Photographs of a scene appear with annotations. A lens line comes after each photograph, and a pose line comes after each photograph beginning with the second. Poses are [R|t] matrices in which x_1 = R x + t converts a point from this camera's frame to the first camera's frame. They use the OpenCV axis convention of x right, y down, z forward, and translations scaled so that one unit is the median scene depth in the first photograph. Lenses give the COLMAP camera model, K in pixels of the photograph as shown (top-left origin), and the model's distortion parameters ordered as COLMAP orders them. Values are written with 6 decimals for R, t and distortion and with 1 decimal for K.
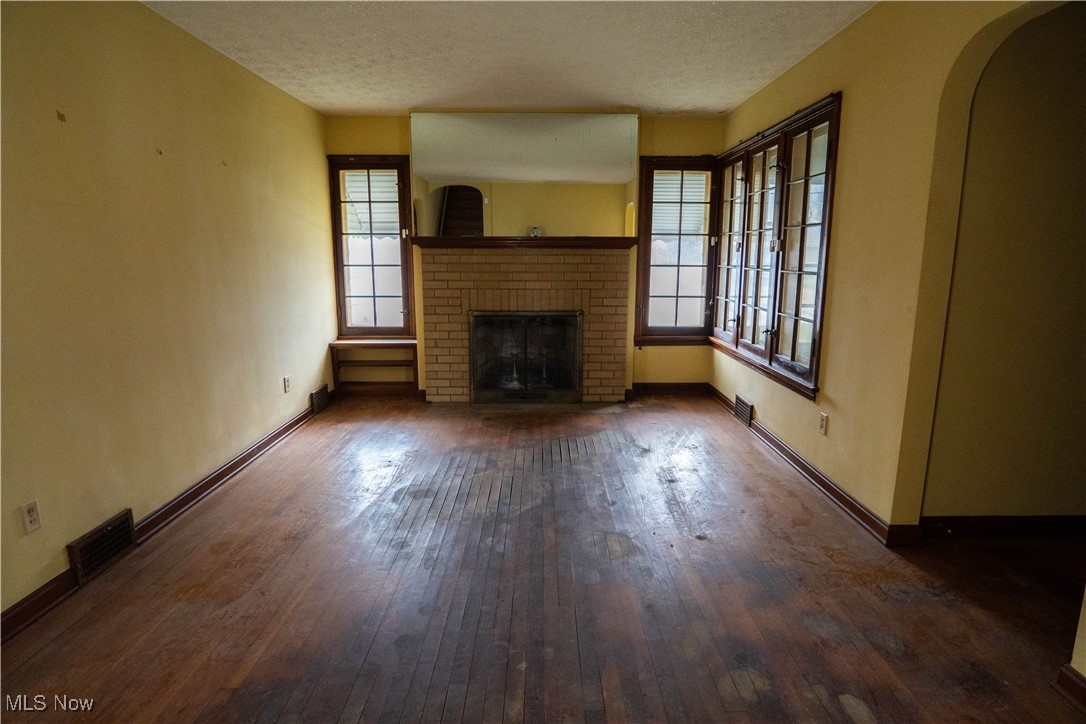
lens RADIAL K [[581.3, 0, 547.1], [0, 581.3, 361.3], [0, 0, 1]] dist [-0.038035, 0.011721]
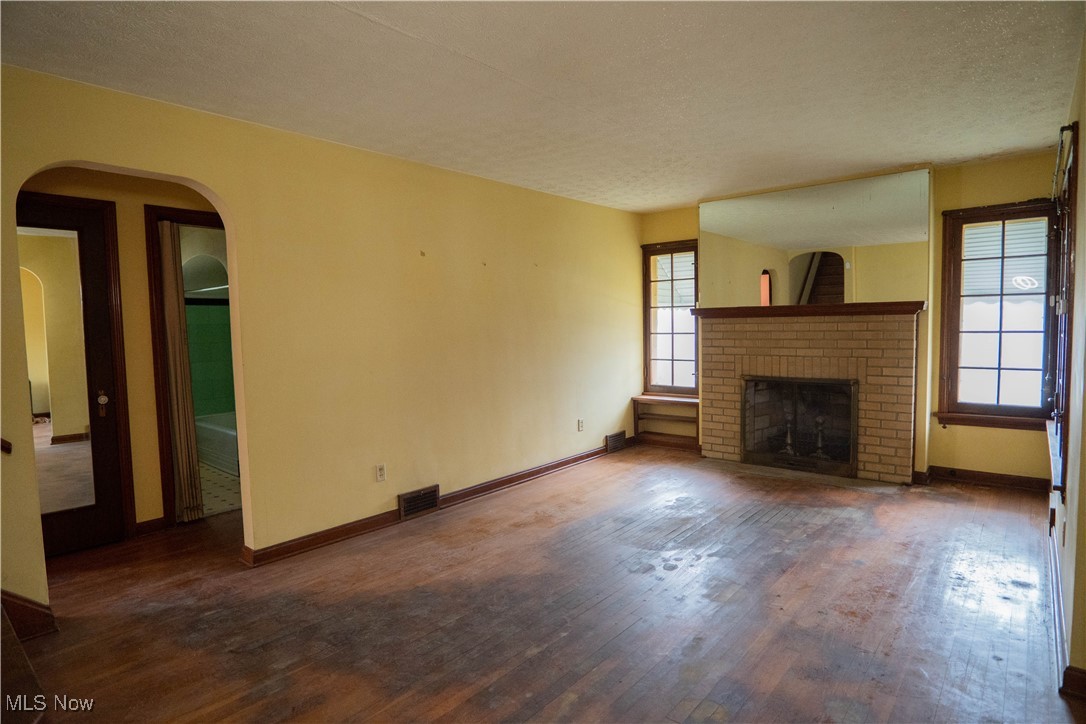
lens RADIAL K [[581.3, 0, 547.1], [0, 581.3, 361.3], [0, 0, 1]] dist [-0.038035, 0.011721]
pose [[0.754431, 0.024157, -0.655935, 0.287102], [-0.097664, 0.992330, -0.075784, 0.003547], [0.649073, 0.121235, 0.751004, -0.036370]]
